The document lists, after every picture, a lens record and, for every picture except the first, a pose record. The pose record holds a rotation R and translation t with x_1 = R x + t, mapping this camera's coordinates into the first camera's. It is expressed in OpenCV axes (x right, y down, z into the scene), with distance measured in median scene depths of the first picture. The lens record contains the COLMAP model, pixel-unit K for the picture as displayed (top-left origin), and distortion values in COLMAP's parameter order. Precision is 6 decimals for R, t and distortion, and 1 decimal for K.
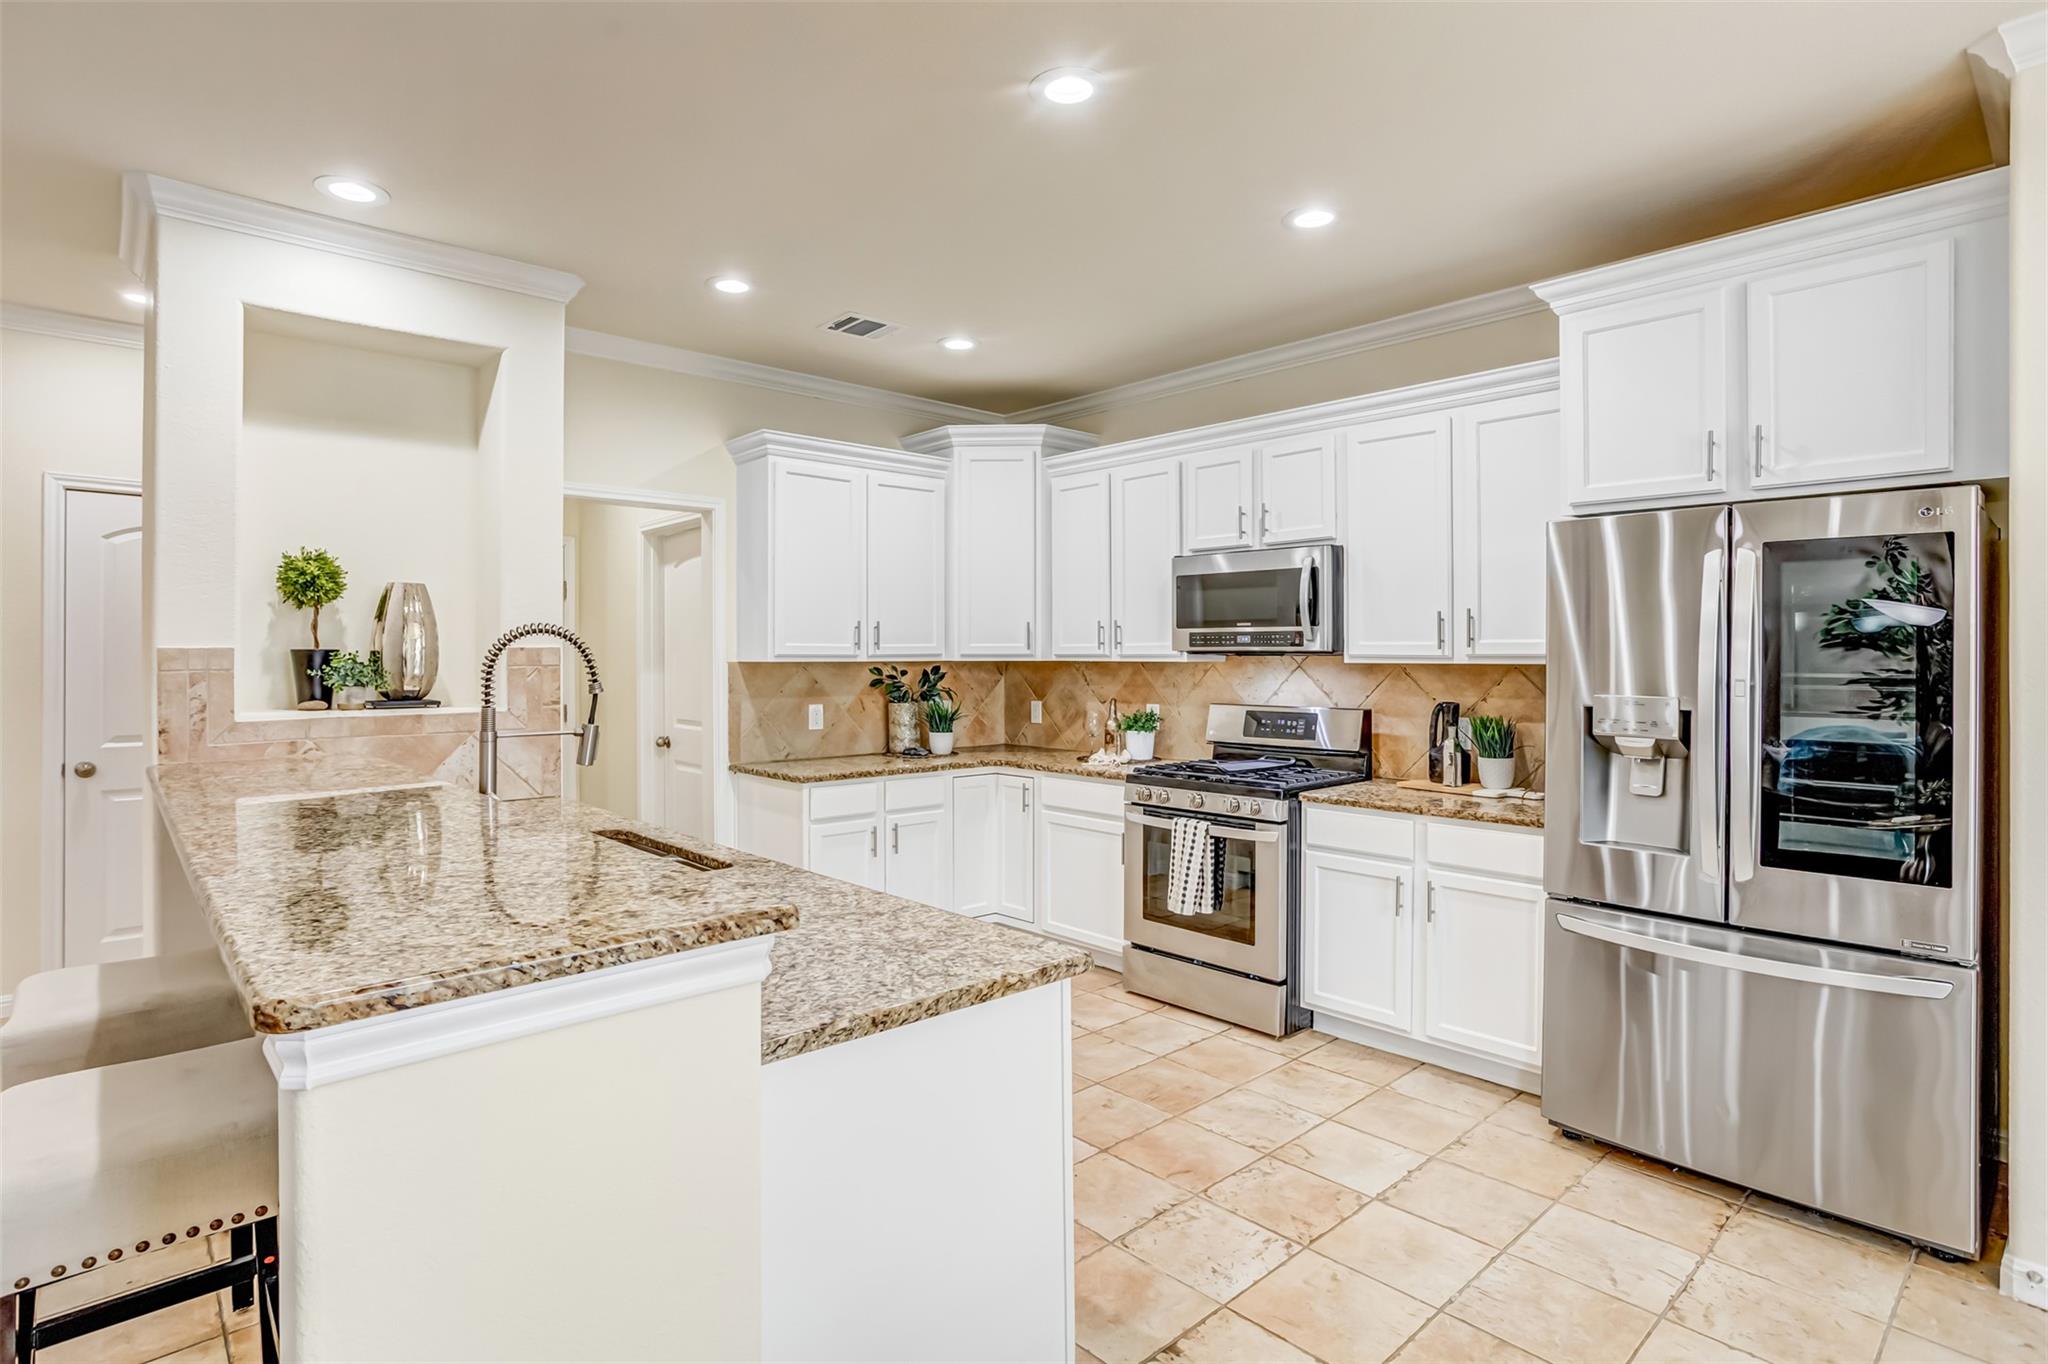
lens RADIAL K [[1018.3, 0, 1015.9], [0, 1018.3, 661.4], [0, 0, 1]] dist [-0.057297, 0.029793]
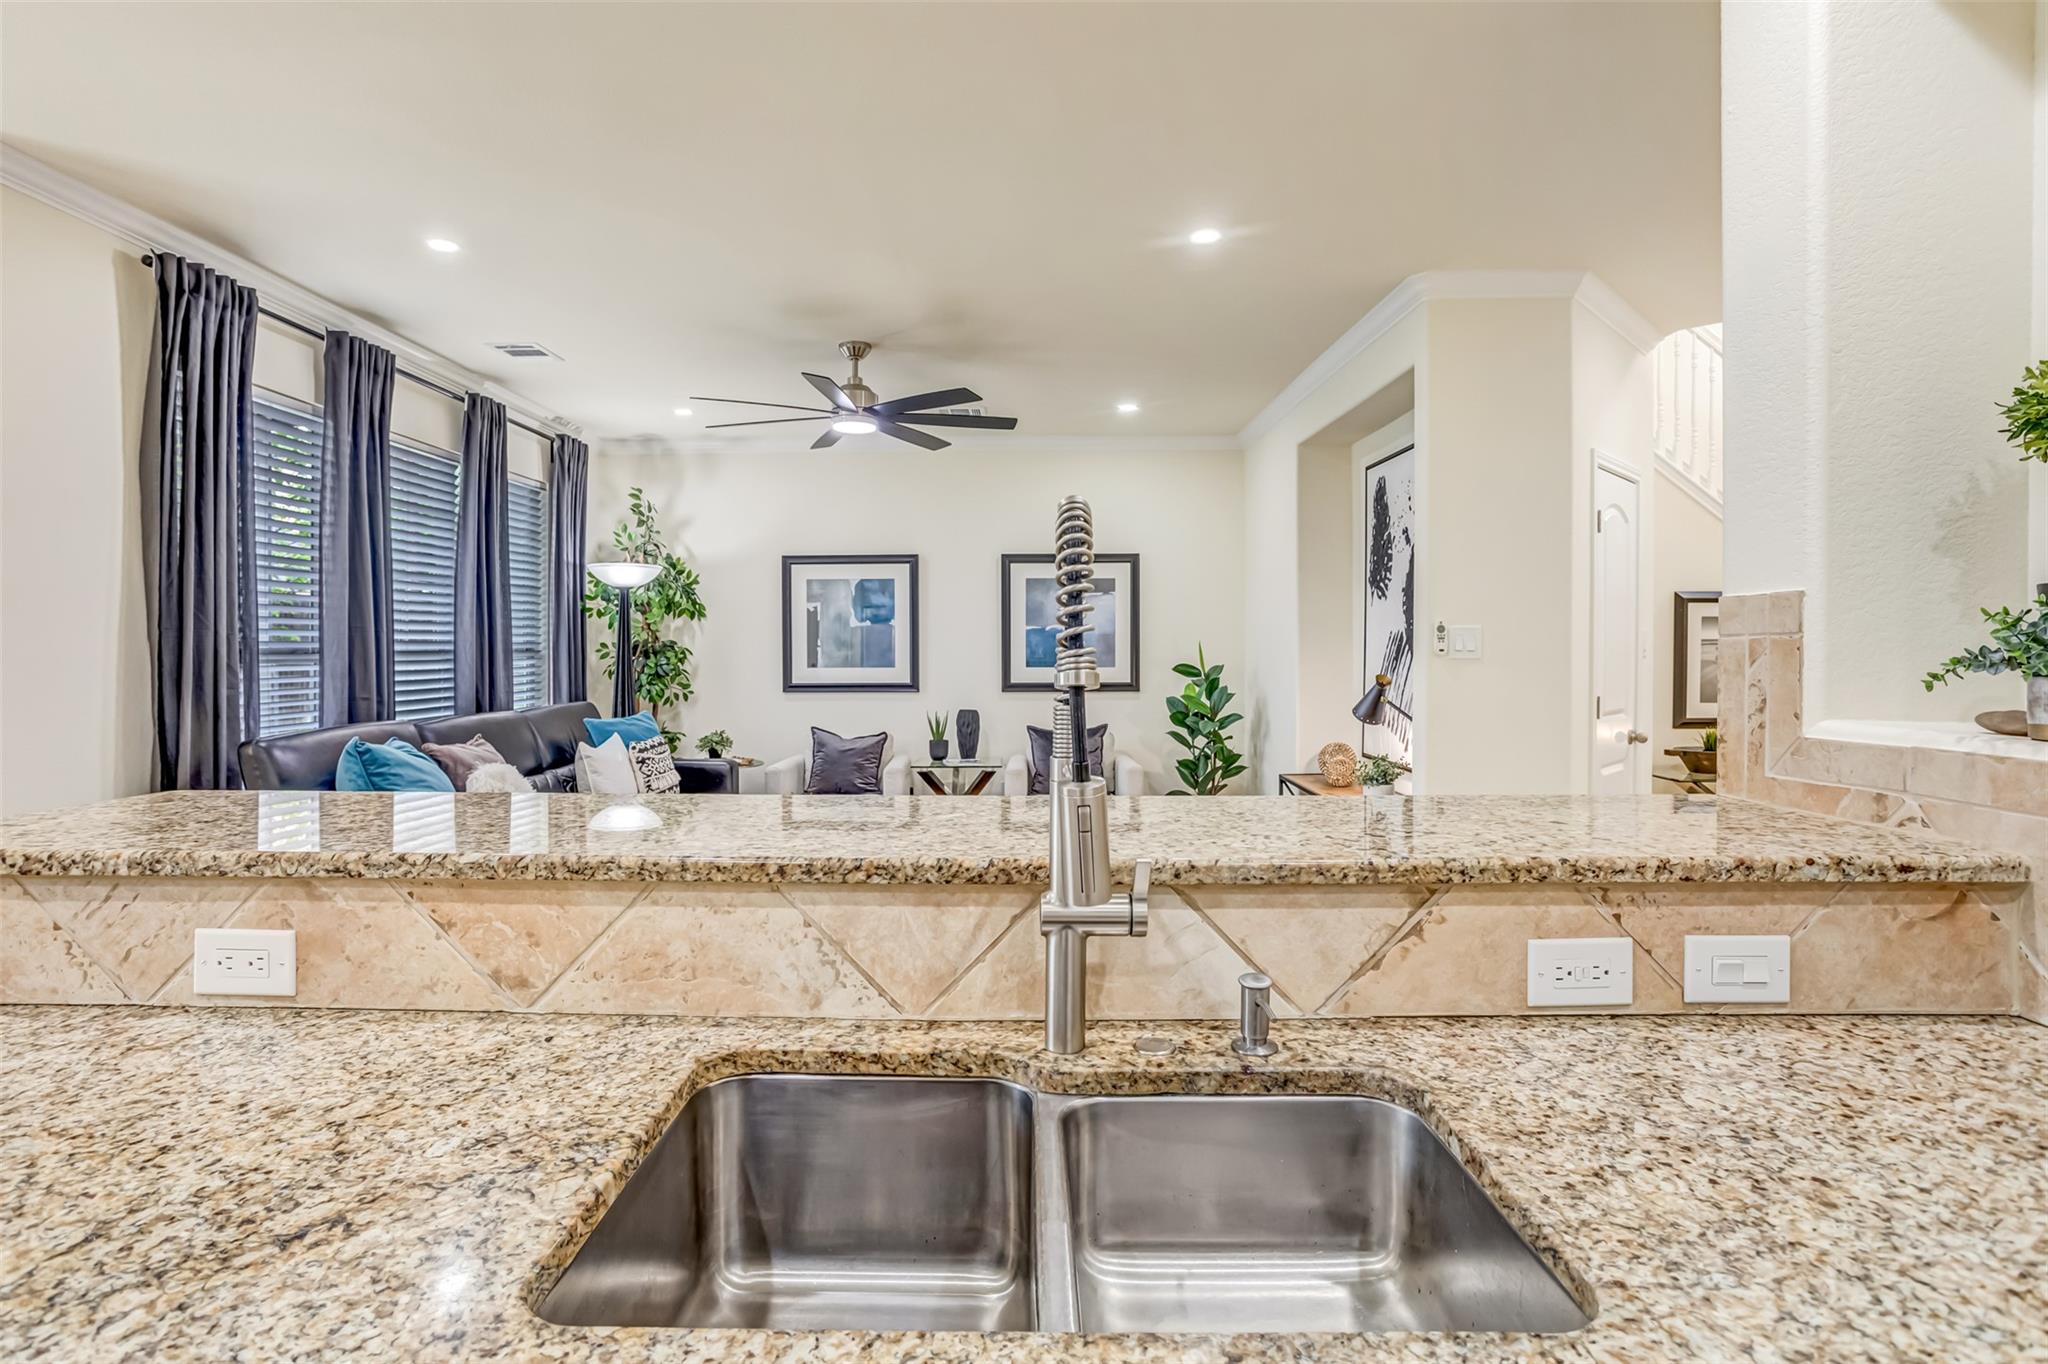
lens RADIAL K [[1018.3, 0, 1011.1], [0, 1018.3, 666.0], [0, 0, 1]] dist [-0.057297, 0.029793]
pose [[-0.674457, 0.012909, -0.738201, -0.096964], [-0.005166, 0.999740, 0.022202, 0.010899], [0.738296, 0.018788, -0.674215, 0.745262]]
